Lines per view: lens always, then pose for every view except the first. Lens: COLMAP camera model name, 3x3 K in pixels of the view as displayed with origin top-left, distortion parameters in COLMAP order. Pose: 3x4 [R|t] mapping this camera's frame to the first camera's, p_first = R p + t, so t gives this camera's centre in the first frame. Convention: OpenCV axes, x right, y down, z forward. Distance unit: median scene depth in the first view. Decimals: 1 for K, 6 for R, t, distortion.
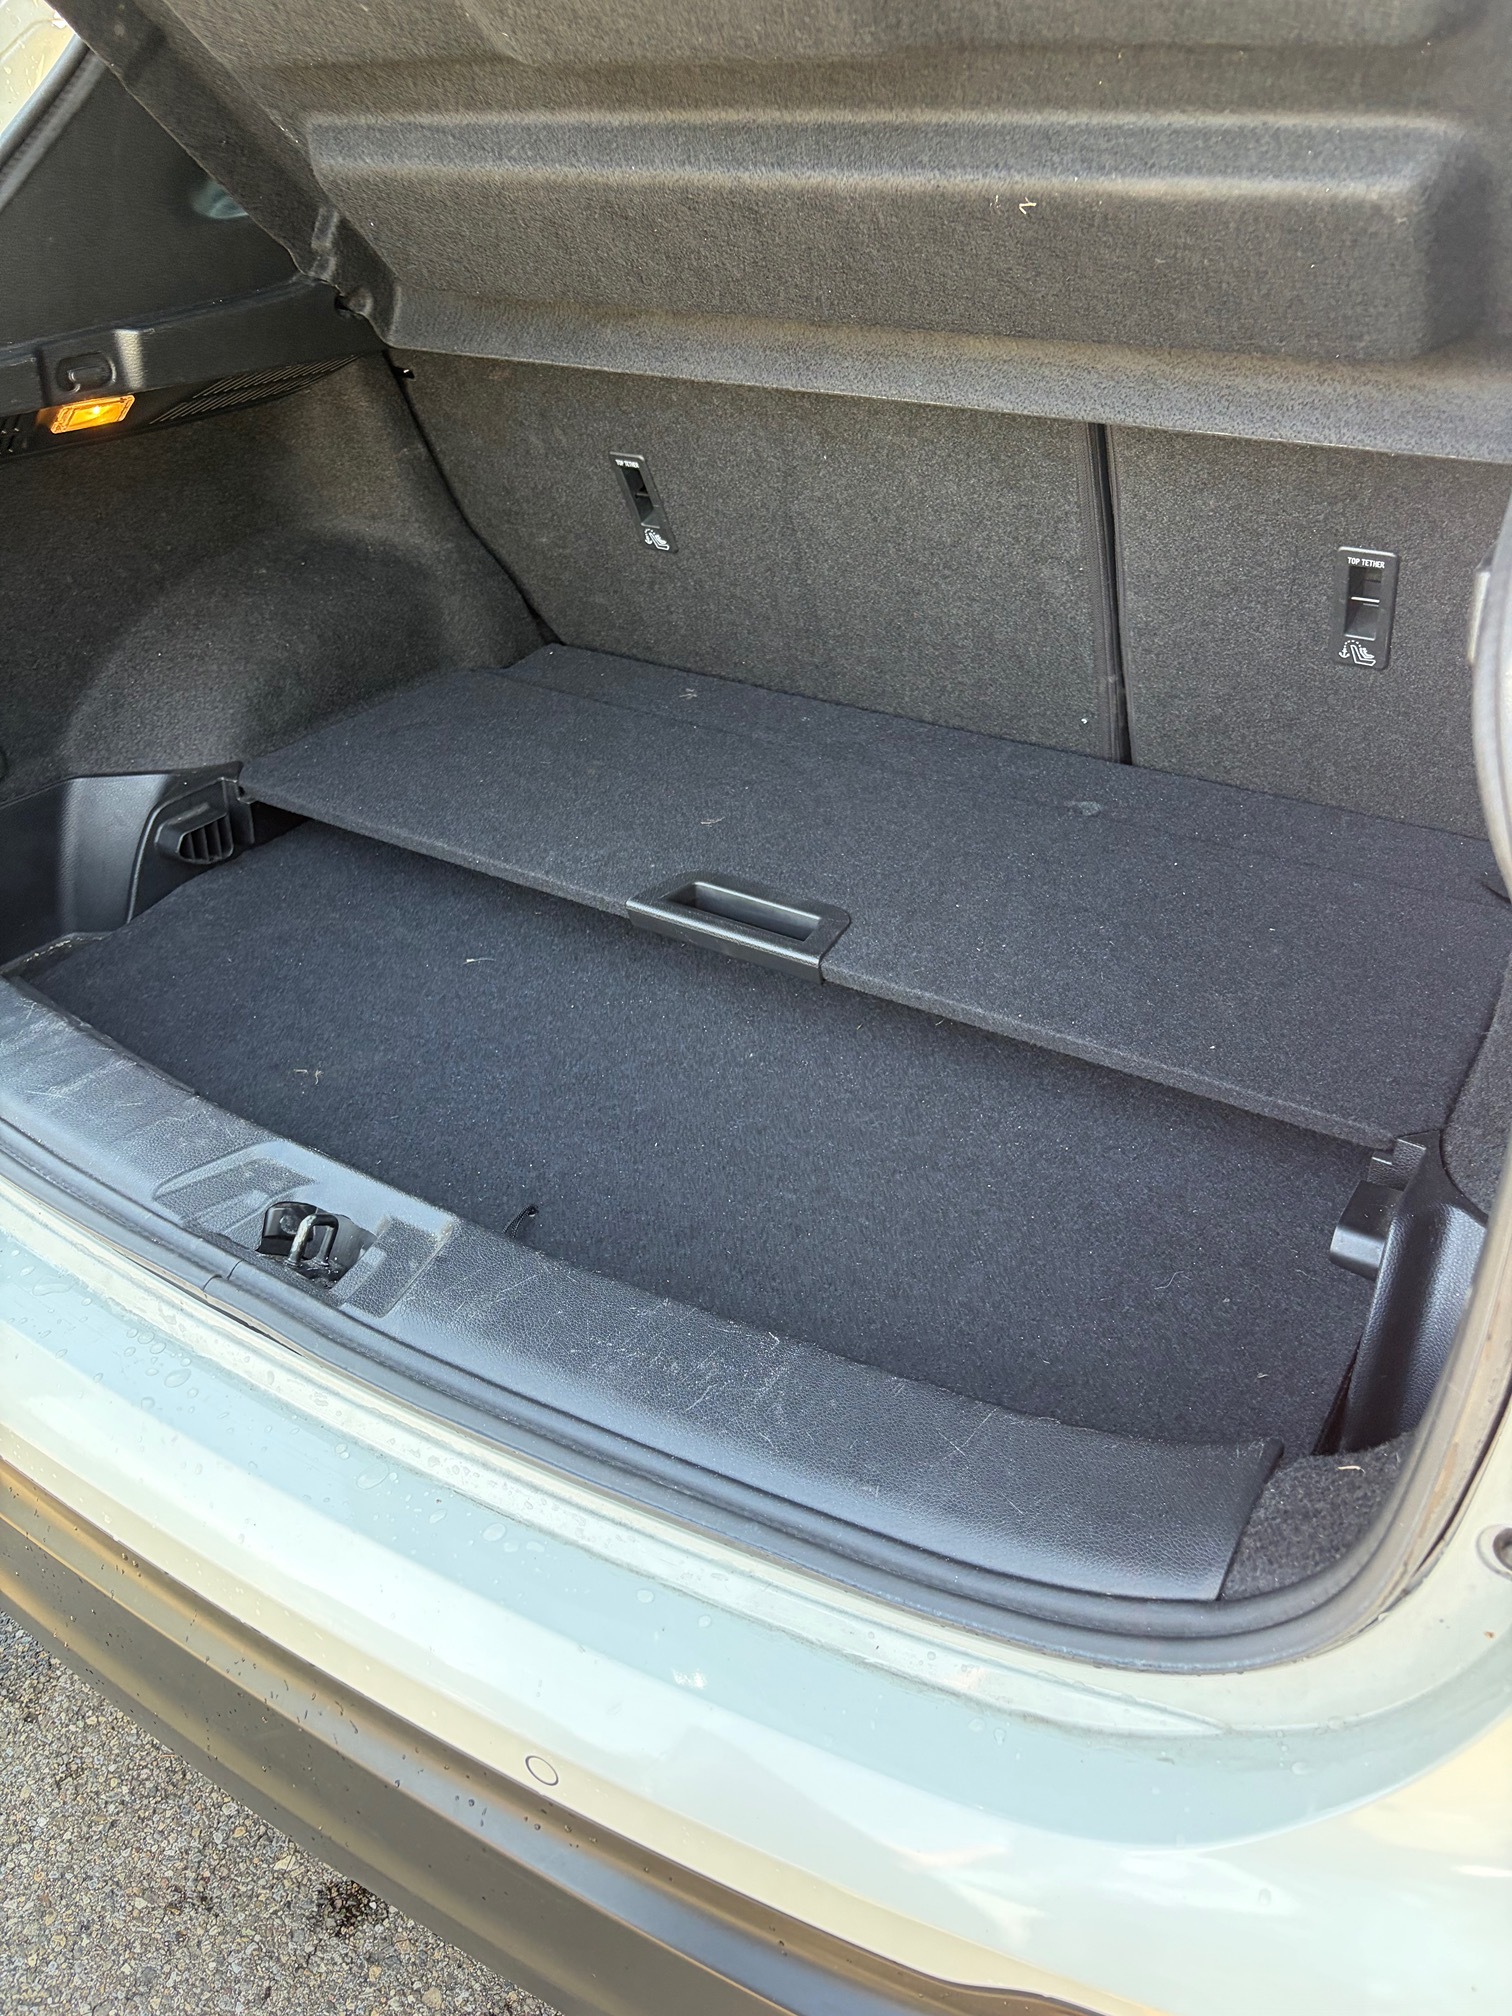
lens RADIAL K [[1542.0, 0, 756.0], [0, 1542.0, 1008.0], [0, 0, 1]] dist [0.060219, -0.066862]
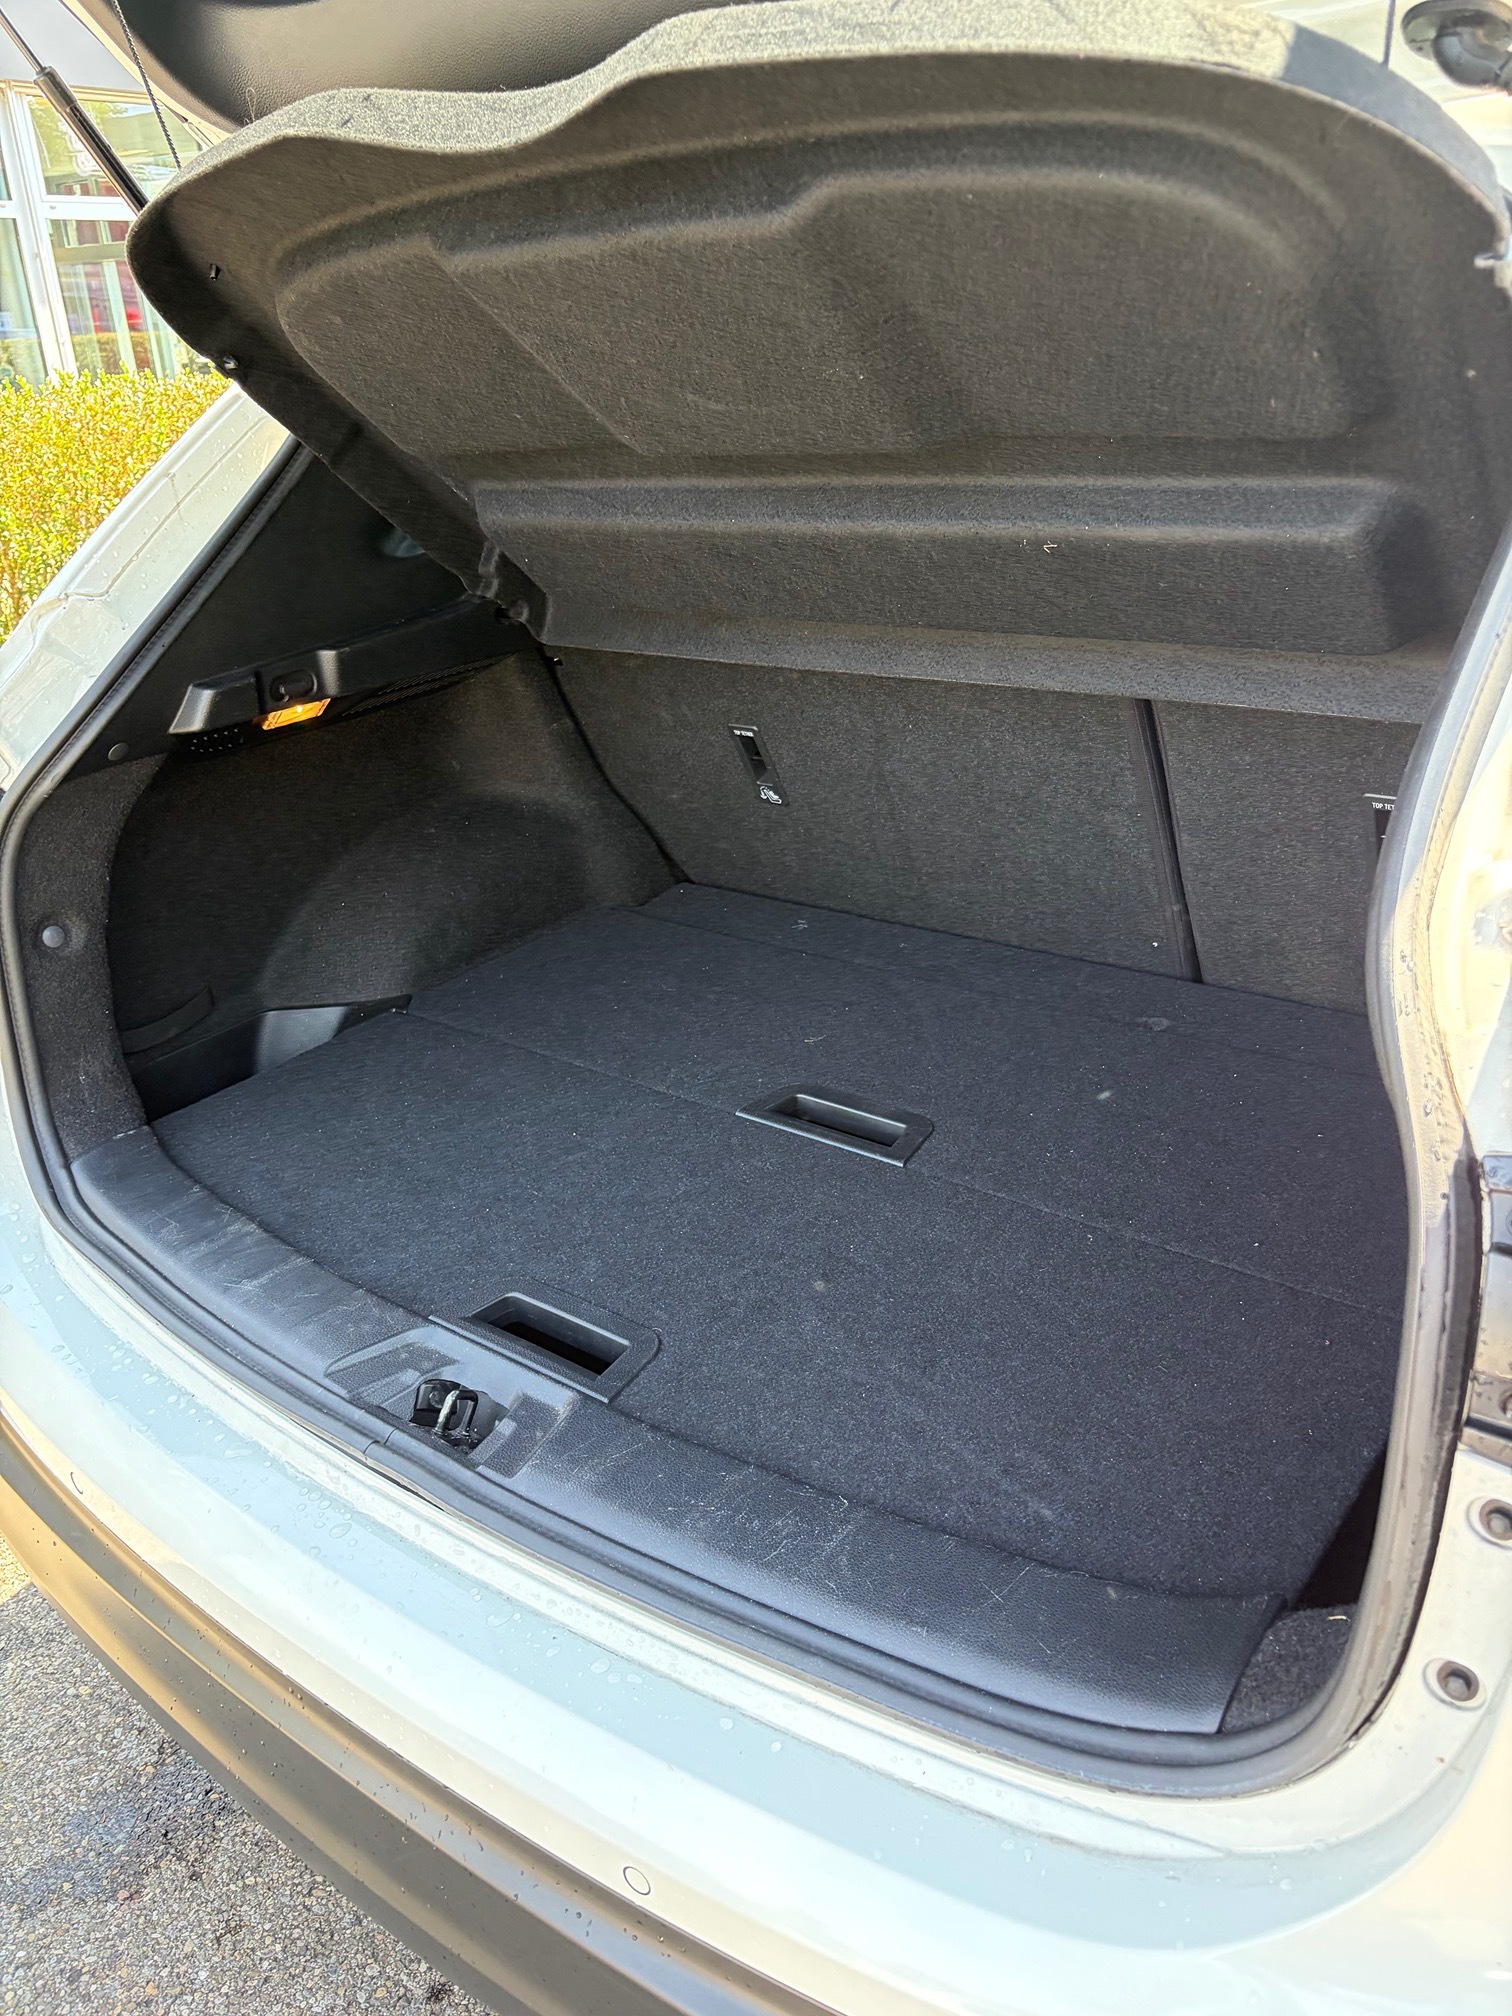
lens RADIAL K [[1540.1, 0, 784.2], [0, 1540.1, 1017.6], [0, 0, 1]] dist [0.073506, -0.069380]
pose [[0.996536, -0.014258, -0.081934, 0.056926], [0.004437, 0.992906, -0.118815, -0.005201], [0.083047, 0.118040, 0.989530, -0.161381]]
